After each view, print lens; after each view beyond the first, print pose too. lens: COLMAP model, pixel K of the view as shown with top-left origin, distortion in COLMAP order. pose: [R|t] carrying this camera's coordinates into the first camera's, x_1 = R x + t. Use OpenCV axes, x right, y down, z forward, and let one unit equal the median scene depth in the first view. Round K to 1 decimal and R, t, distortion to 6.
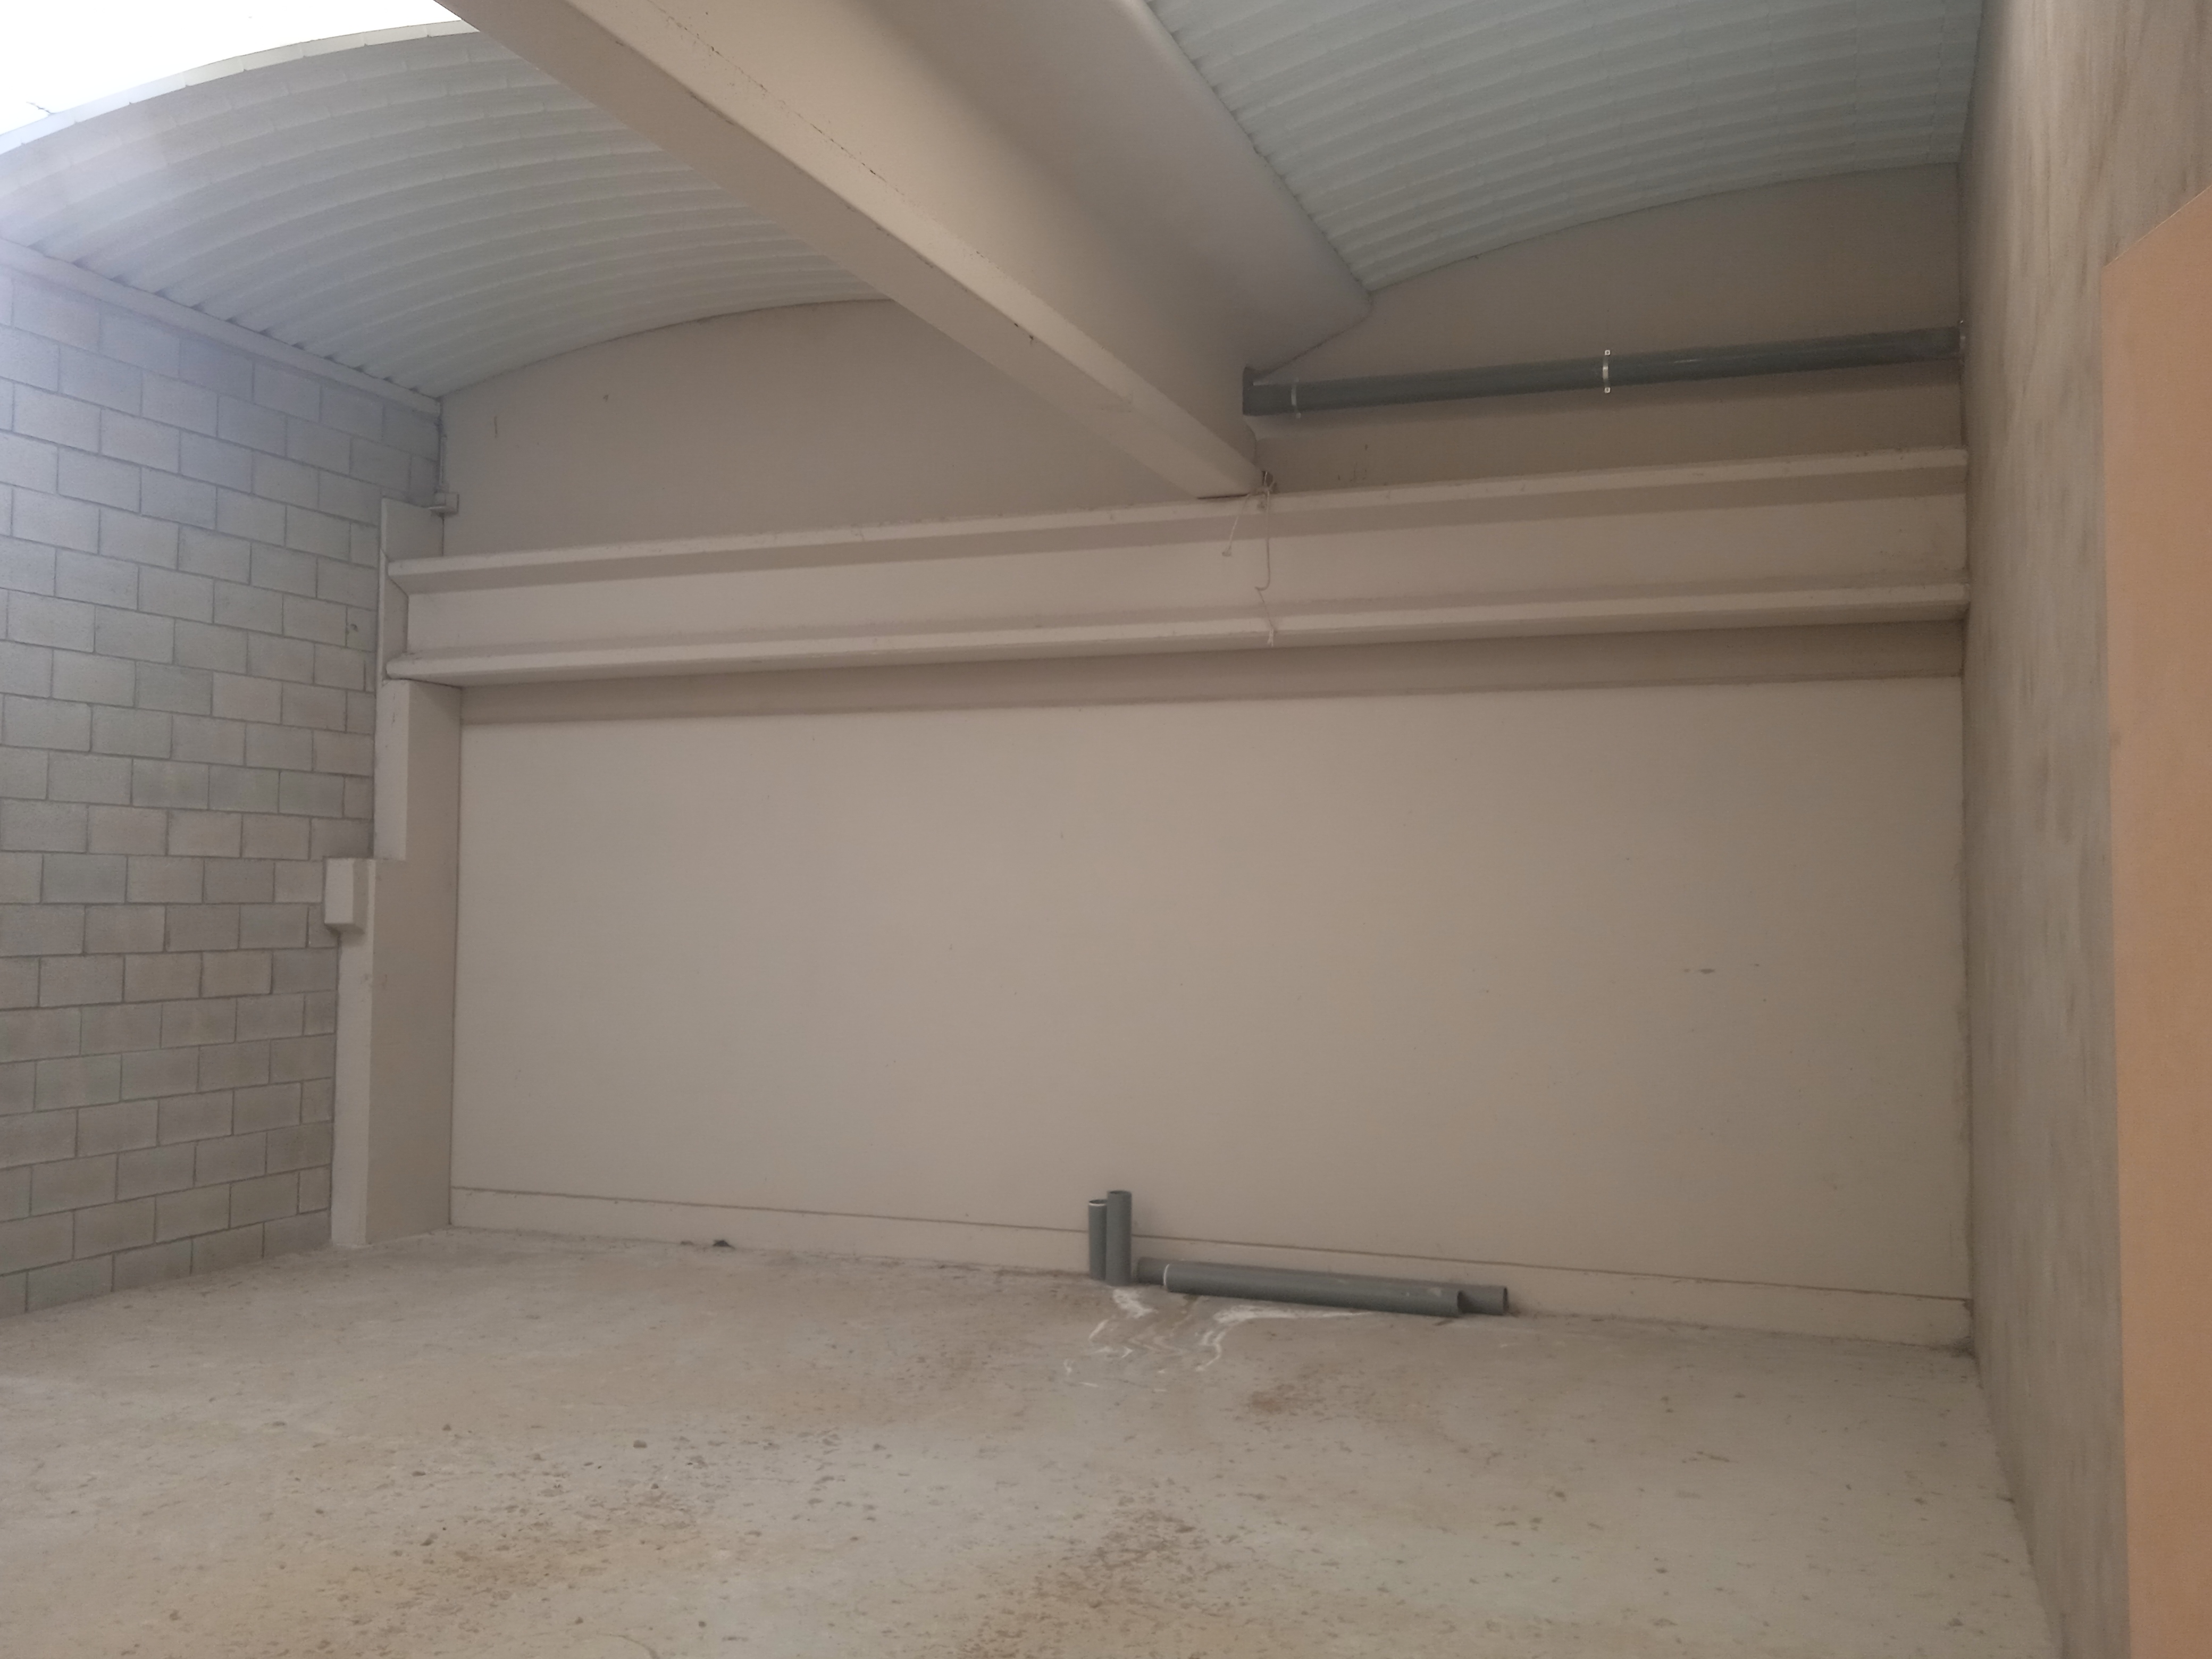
lens RADIAL K [[1905.7, 0, 1115.0], [0, 1905.7, 821.8], [0, 0, 1]] dist [0.056852, -0.049217]
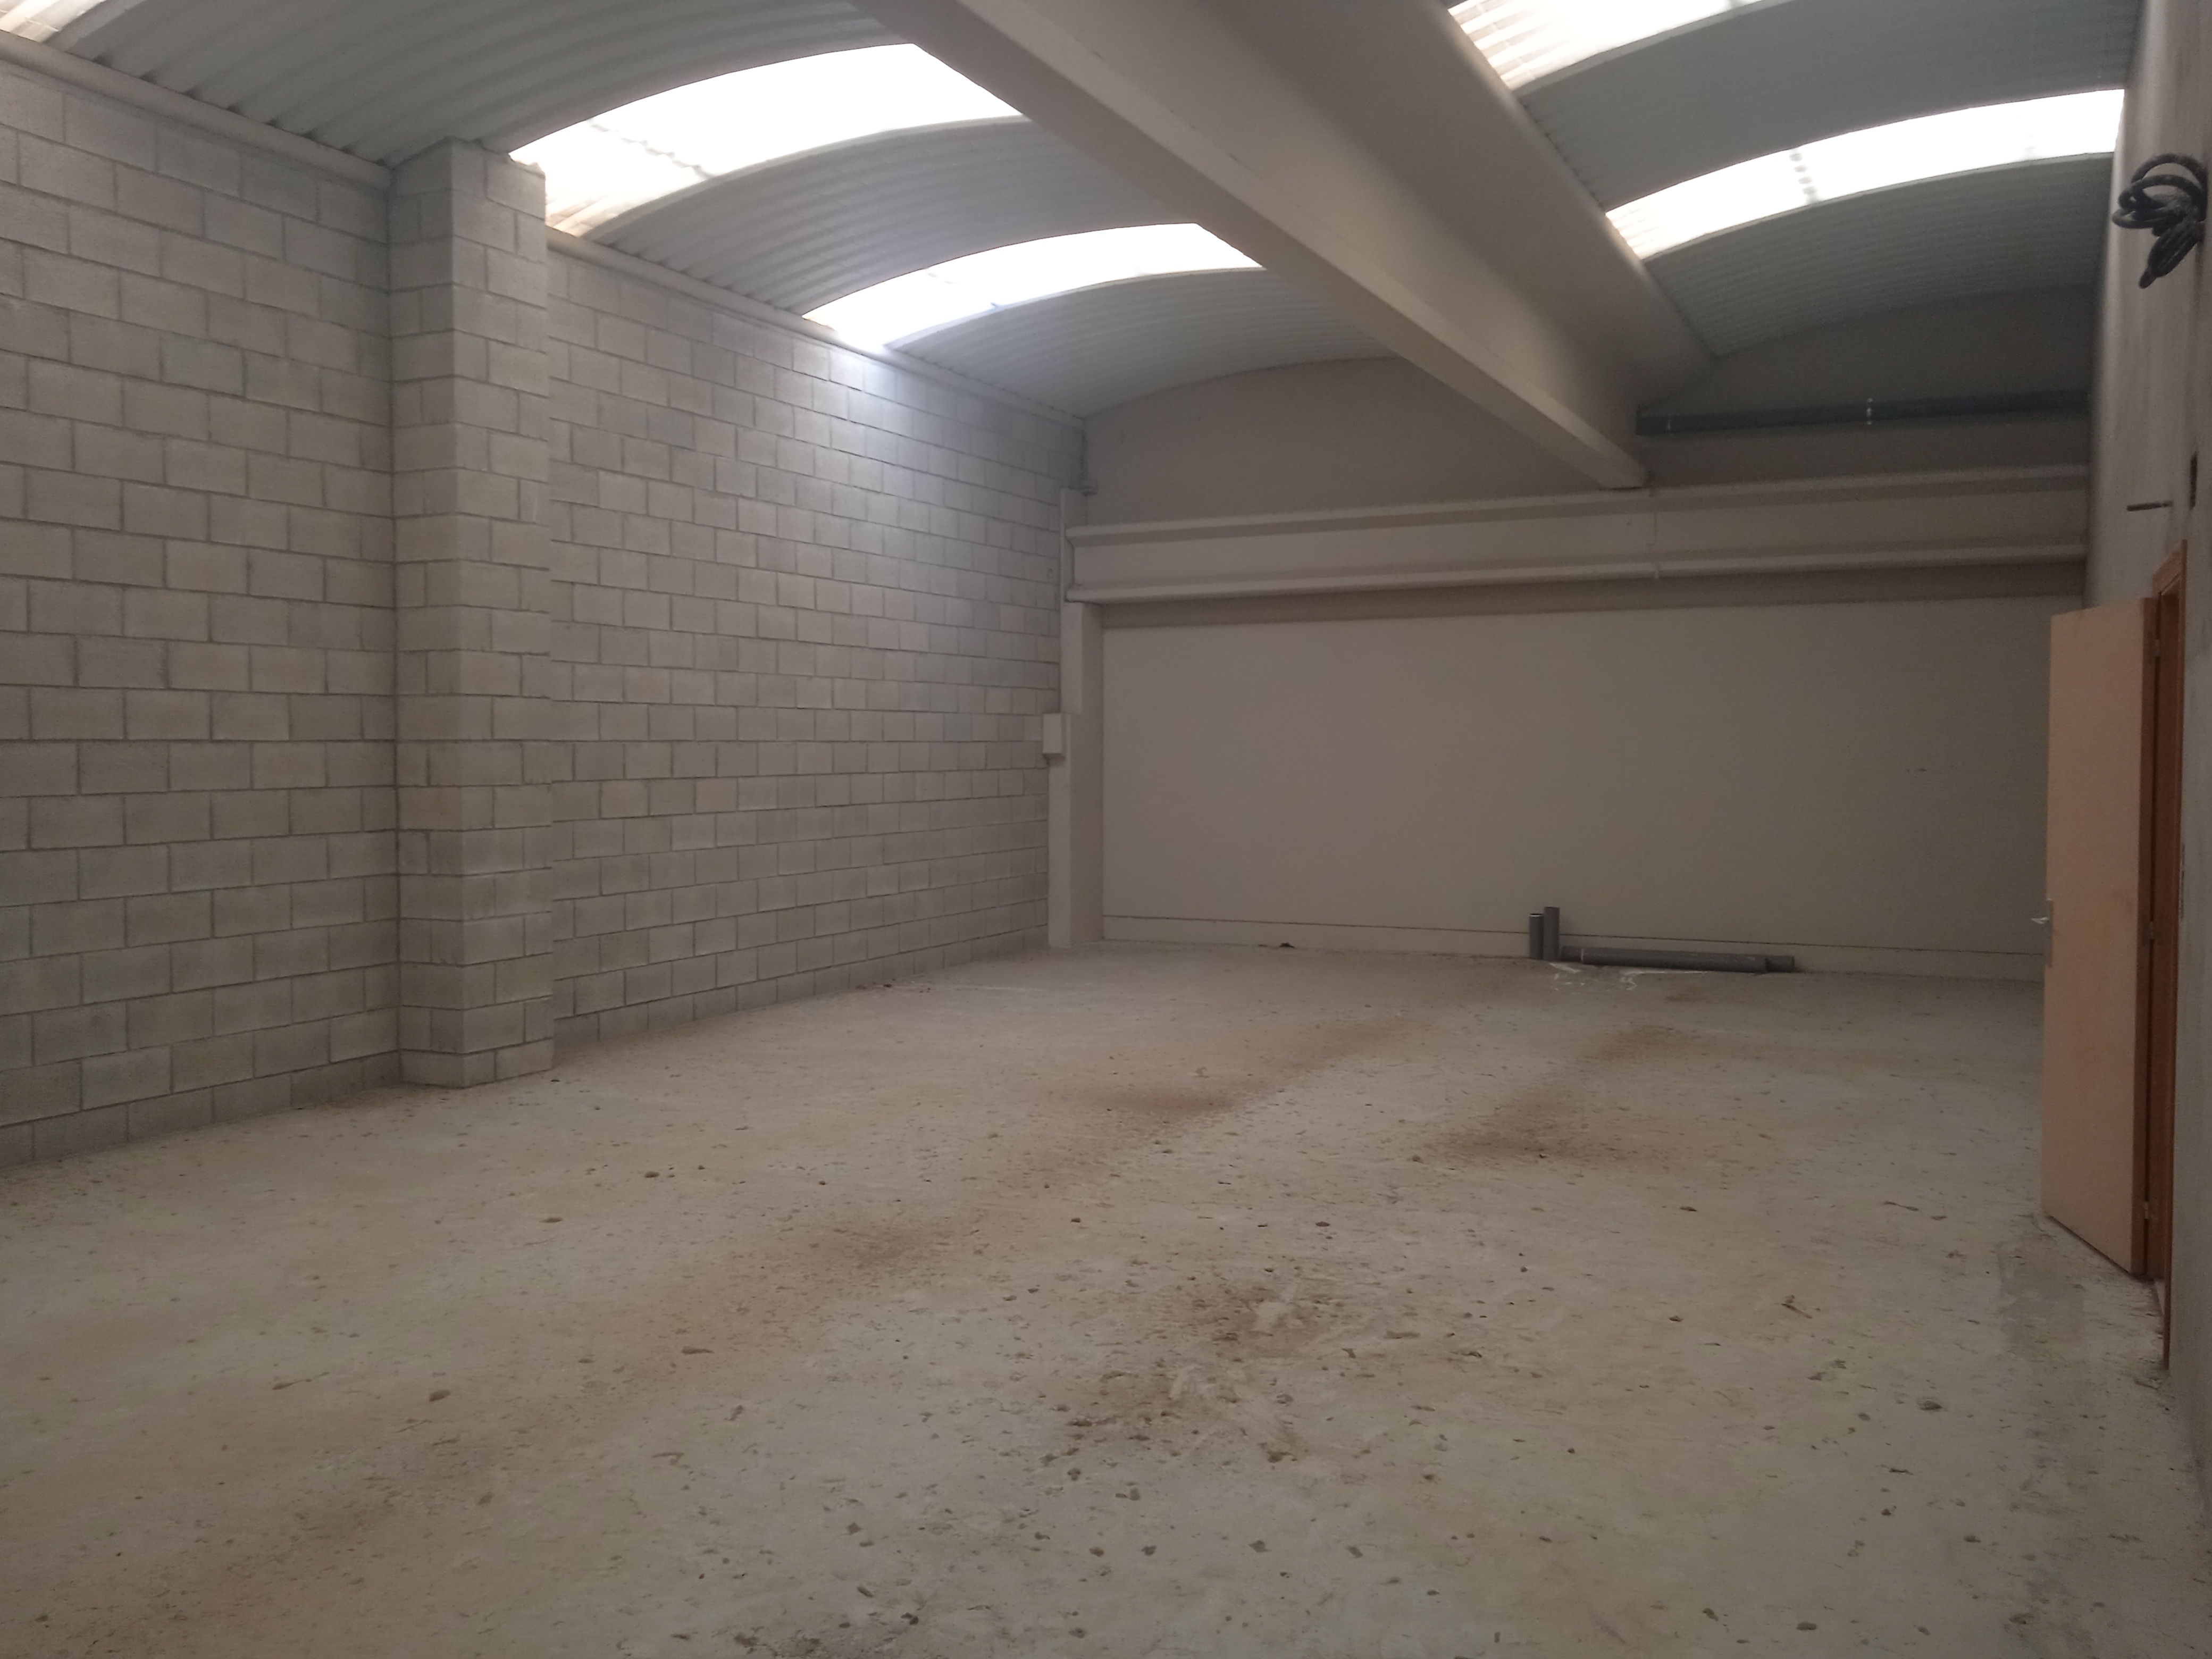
lens RADIAL K [[1905.7, 0, 1084.5], [0, 1905.7, 835.4], [0, 0, 1]] dist [0.056852, -0.049217]
pose [[0.998209, -0.009529, -0.059056, -0.302662], [0.015029, 0.995516, 0.093396, -0.031538], [0.057902, -0.094116, 0.993876, -0.677009]]
